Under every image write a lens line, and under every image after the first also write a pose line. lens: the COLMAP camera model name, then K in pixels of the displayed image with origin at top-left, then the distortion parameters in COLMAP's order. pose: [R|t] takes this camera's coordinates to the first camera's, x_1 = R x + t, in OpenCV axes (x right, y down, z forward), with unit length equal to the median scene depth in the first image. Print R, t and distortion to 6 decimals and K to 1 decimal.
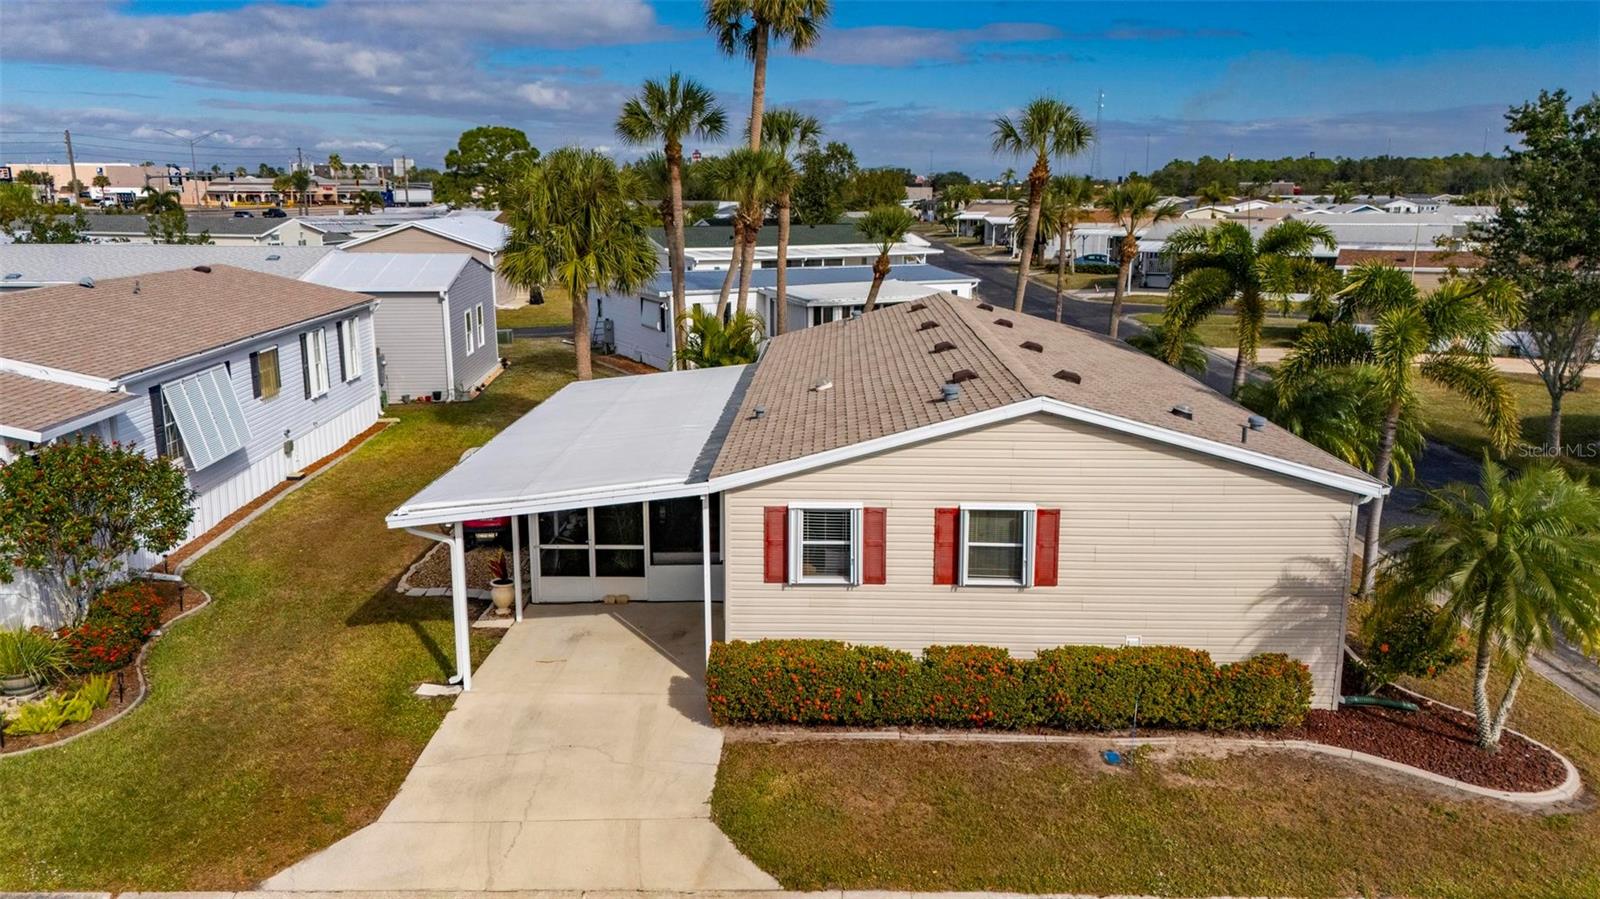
lens RADIAL K [[1186.4, 0, 805.5], [0, 1186.4, 453.8], [0, 0, 1]] dist [0.086794, -0.079706]
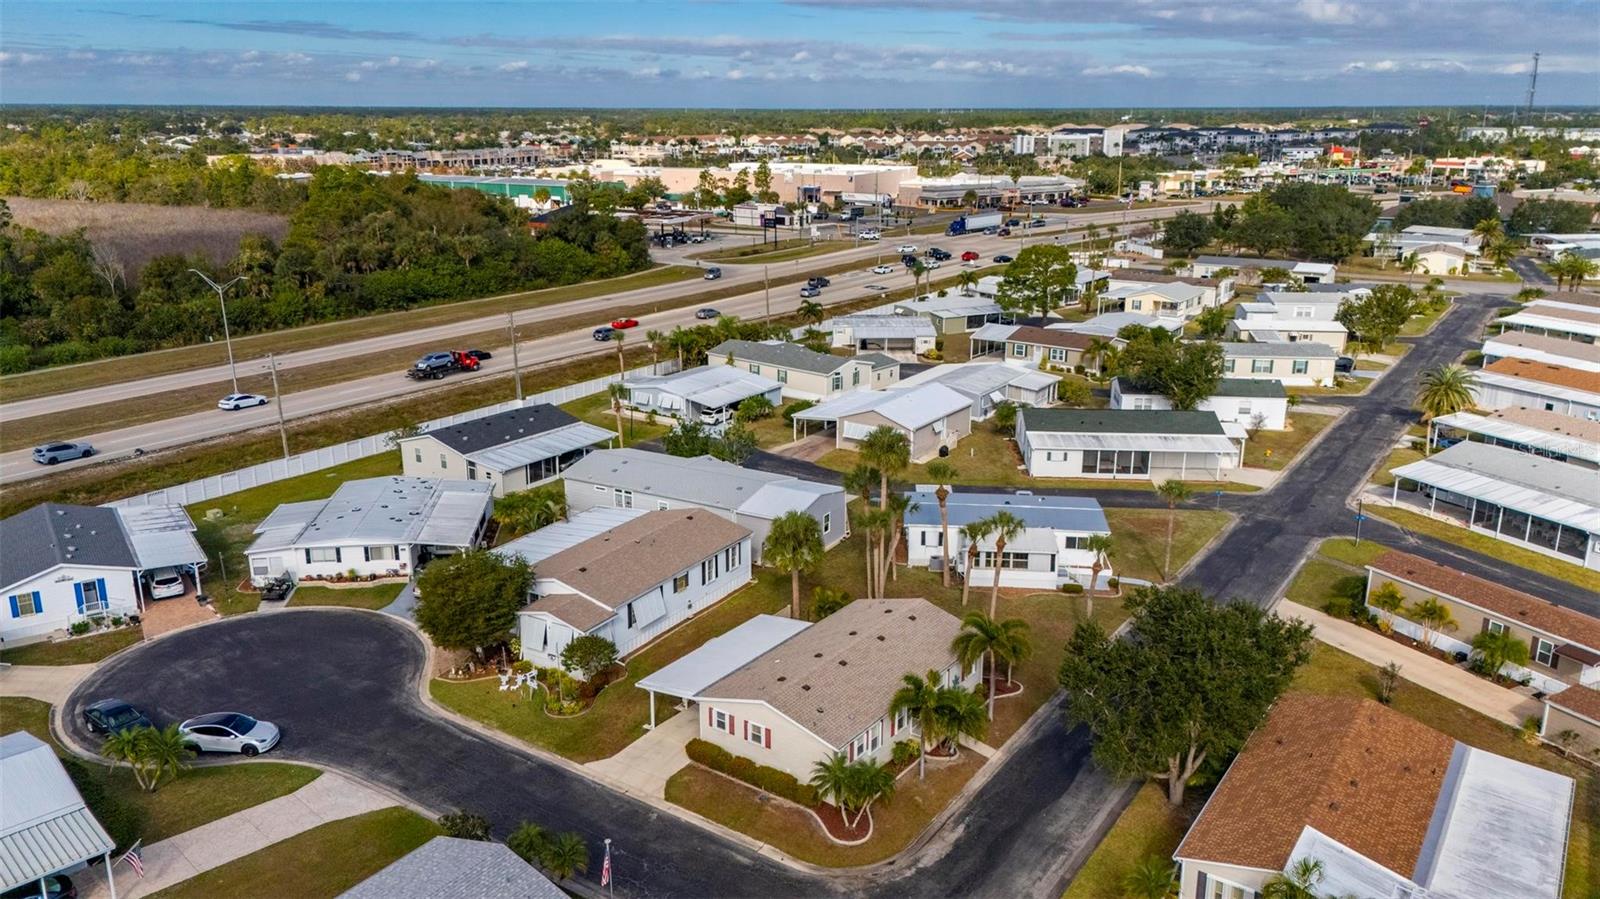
lens RADIAL K [[1175.1, 0, 800.0], [0, 1175.1, 449.5], [0, 0, 1]] dist [0.052962, -0.054497]
pose [[0.825184, 0.155456, -0.543051, 2.119292], [-0.122680, 0.987759, 0.096343, -1.165532], [0.551380, -0.012879, 0.834155, -1.971113]]
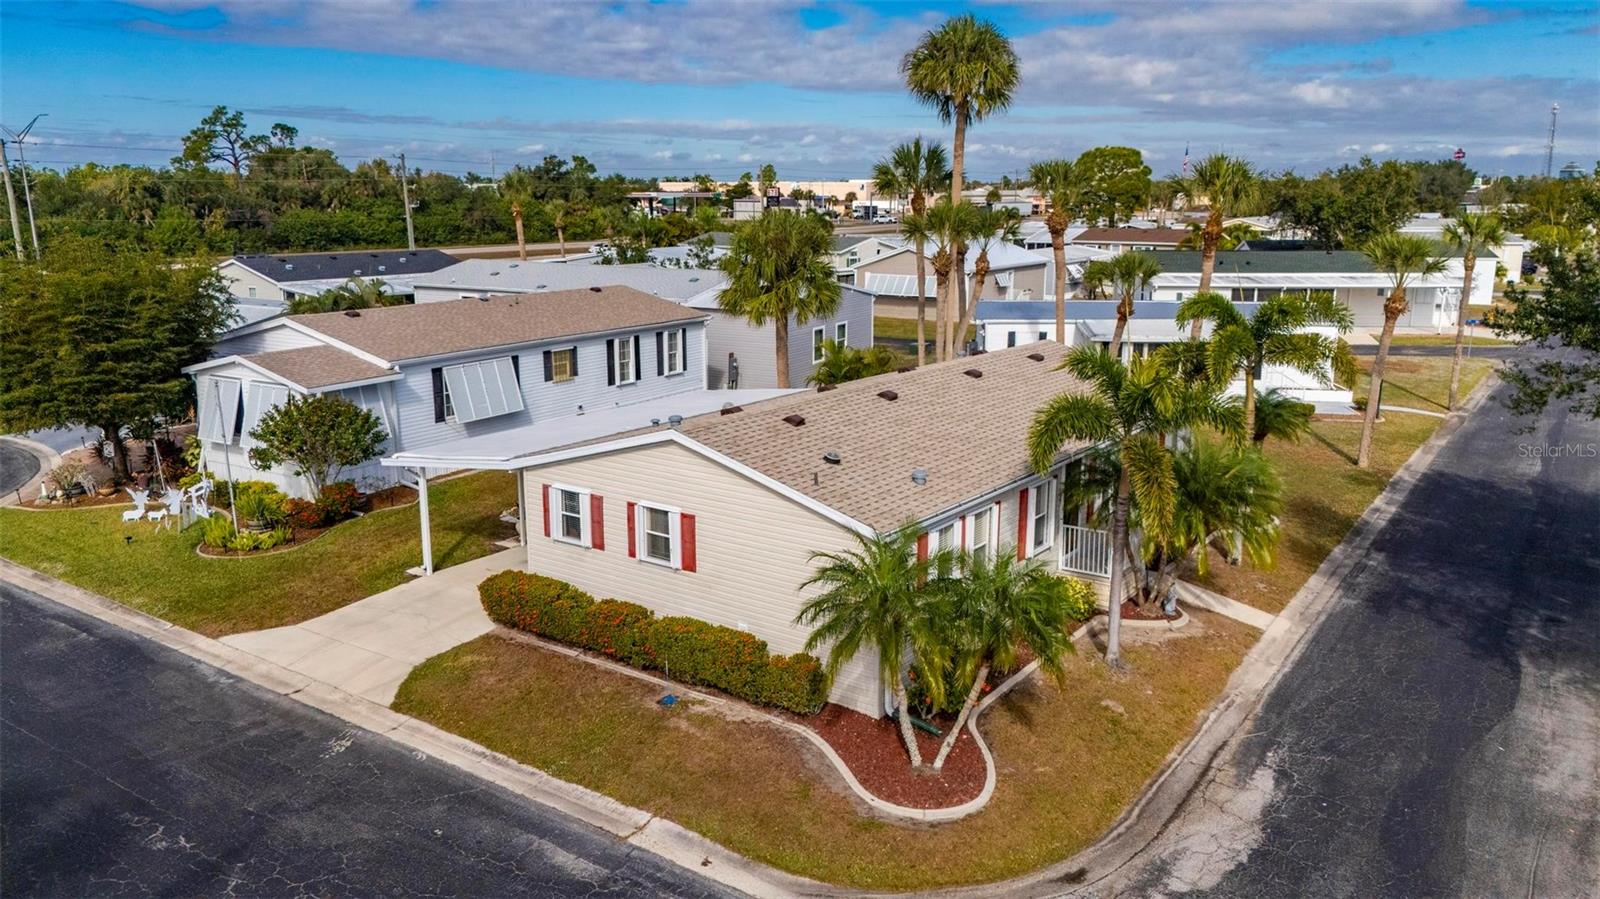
lens RADIAL K [[1175.1, 0, 800.0], [0, 1175.1, 449.5], [0, 0, 1]] dist [0.052962, -0.054497]
pose [[0.821009, 0.121091, -0.557926, 1.025769], [-0.123247, 0.991797, 0.033895, -0.085107], [0.557454, 0.040934, 0.829198, -0.028298]]
